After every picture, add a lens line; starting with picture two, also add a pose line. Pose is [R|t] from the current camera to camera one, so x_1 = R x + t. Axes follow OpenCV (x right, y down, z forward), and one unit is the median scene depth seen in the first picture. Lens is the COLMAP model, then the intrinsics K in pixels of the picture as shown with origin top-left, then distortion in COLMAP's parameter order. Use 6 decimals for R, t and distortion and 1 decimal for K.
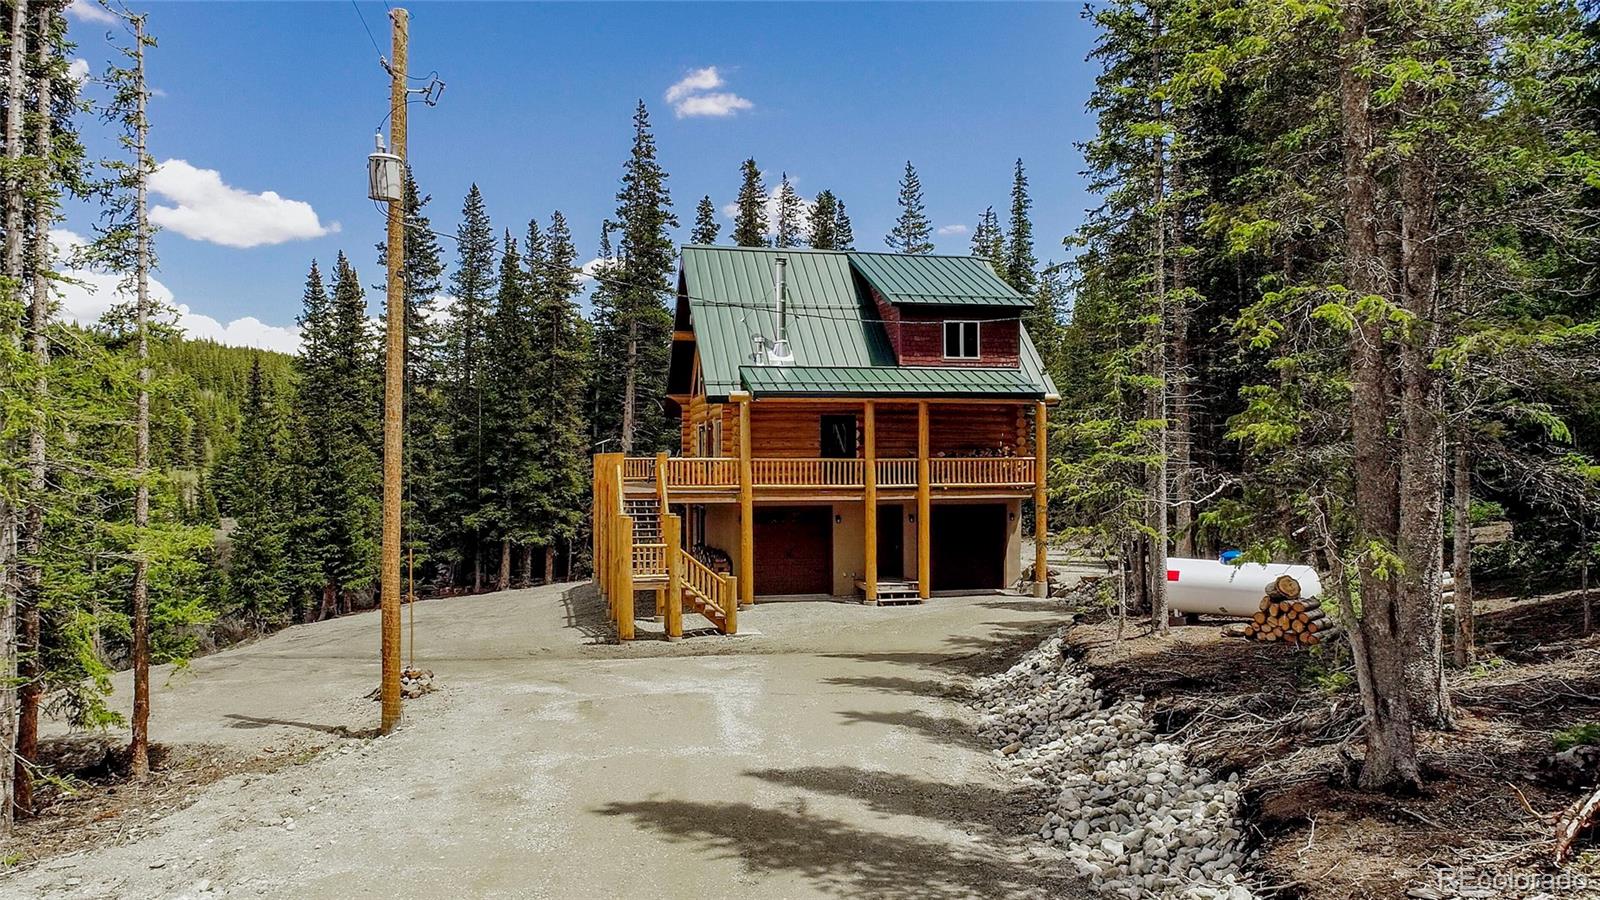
lens RADIAL K [[1170.0, 0, 801.3], [0, 1170.0, 456.4], [0, 0, 1]] dist [-0.013596, 0.005614]
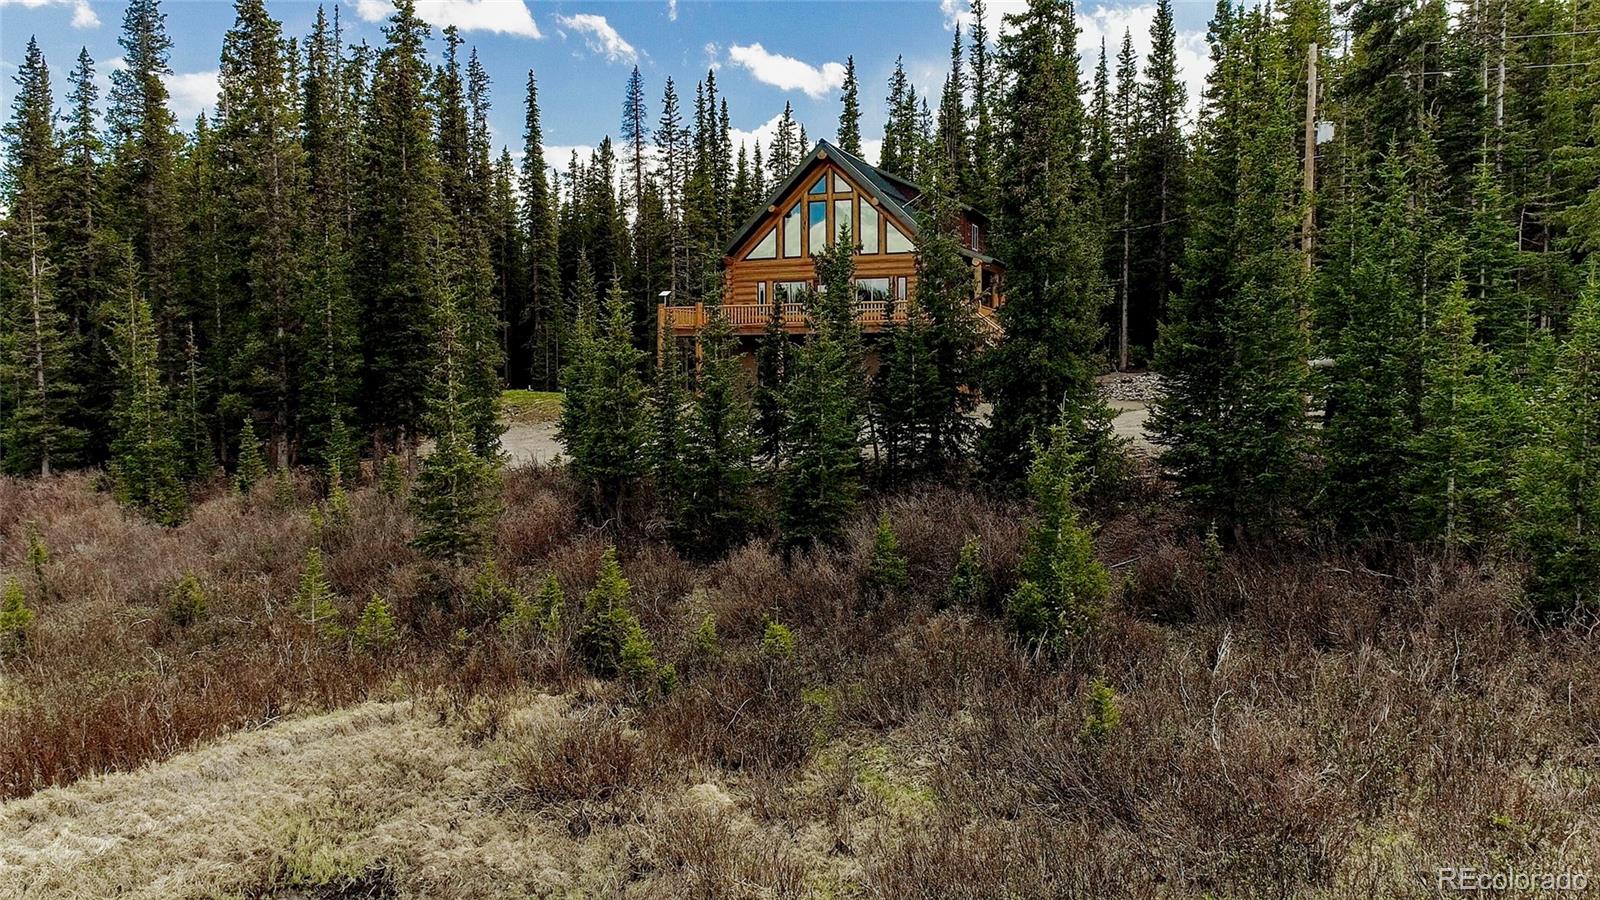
lens RADIAL K [[1170.0, 0, 801.3], [0, 1170.0, 456.4], [0, 0, 1]] dist [-0.013596, 0.005614]
pose [[0.513659, -0.056534, 0.856130, -0.885881], [0.001523, 0.997885, 0.064982, 0.057336], [-0.857993, -0.032074, 0.512659, 0.256188]]
